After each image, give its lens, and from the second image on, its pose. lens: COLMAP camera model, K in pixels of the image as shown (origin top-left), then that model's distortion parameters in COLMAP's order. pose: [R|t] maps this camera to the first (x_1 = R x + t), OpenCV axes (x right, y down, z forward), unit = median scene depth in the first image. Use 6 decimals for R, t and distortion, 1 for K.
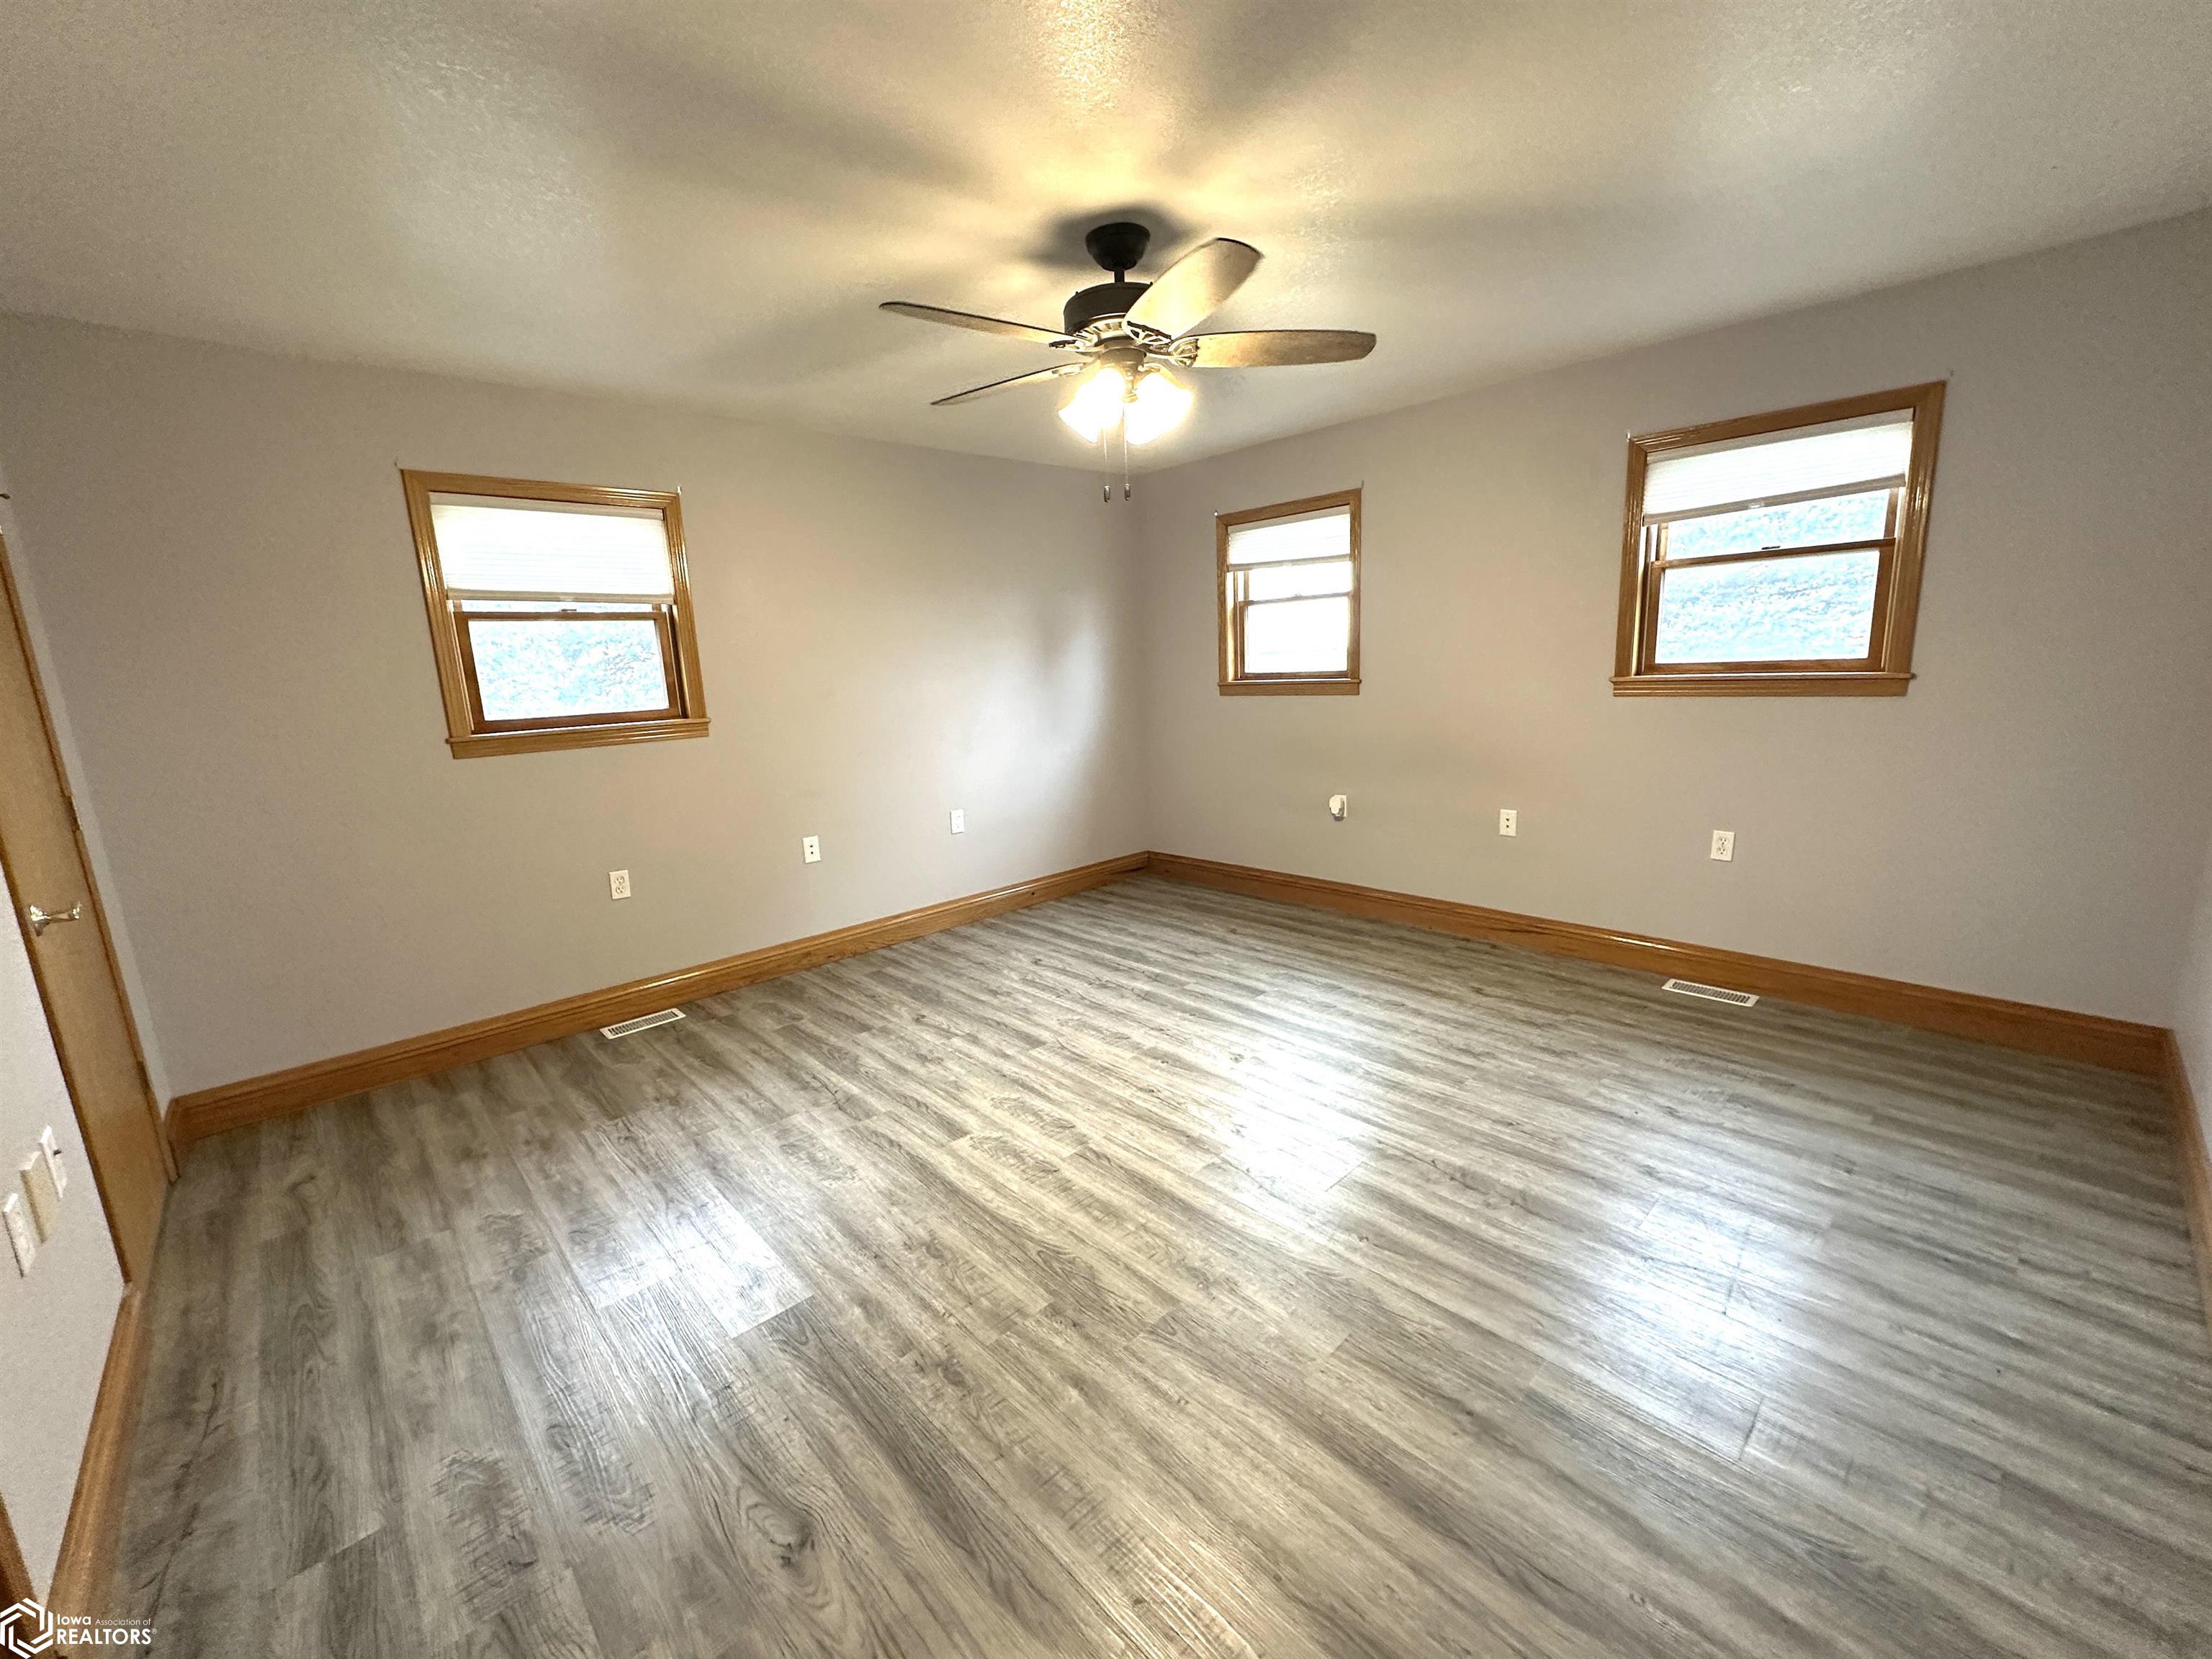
lens RADIAL K [[889.4, 0, 1105.4], [0, 889.4, 826.7], [0, 0, 1]] dist [-0.001358, 0.000606]
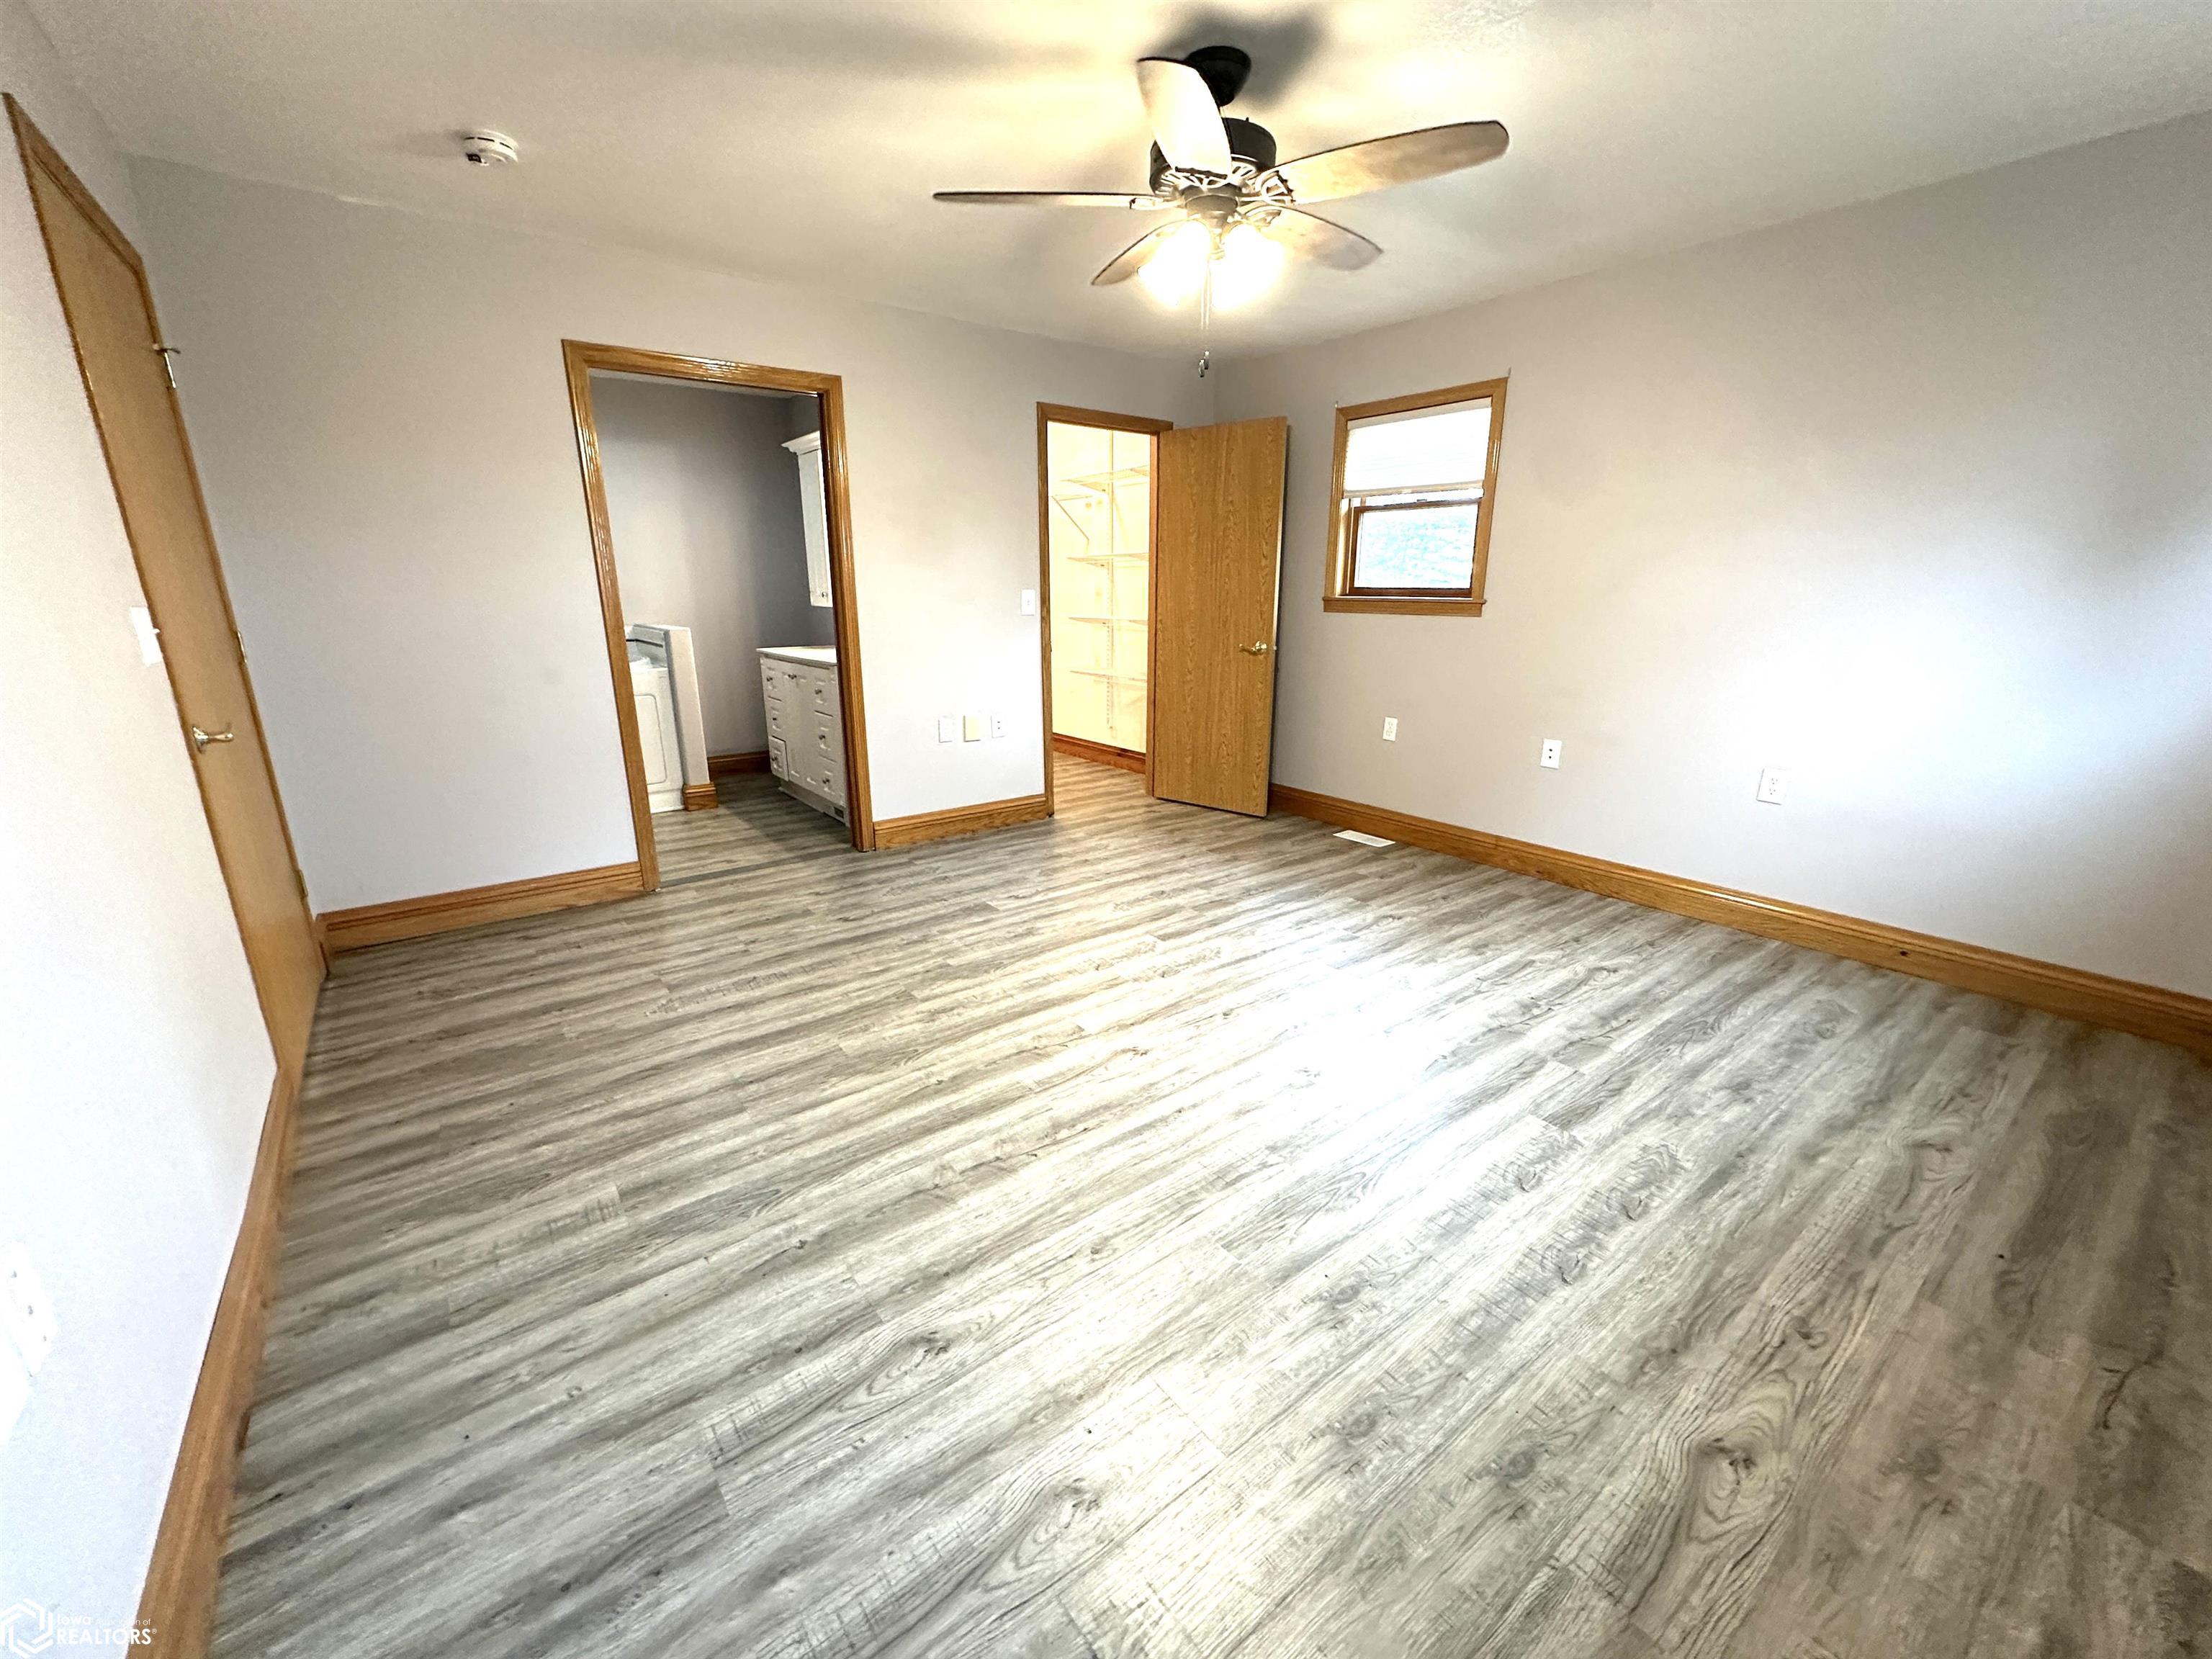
lens RADIAL K [[889.4, 0, 1105.6], [0, 889.4, 835.2], [0, 0, 1]] dist [-0.001358, 0.000606]
pose [[-0.111692, 0.313635, -0.942952, 0.721947], [-0.180642, 0.926672, 0.329617, -0.136034], [0.977186, 0.207152, -0.046846, 0.703717]]
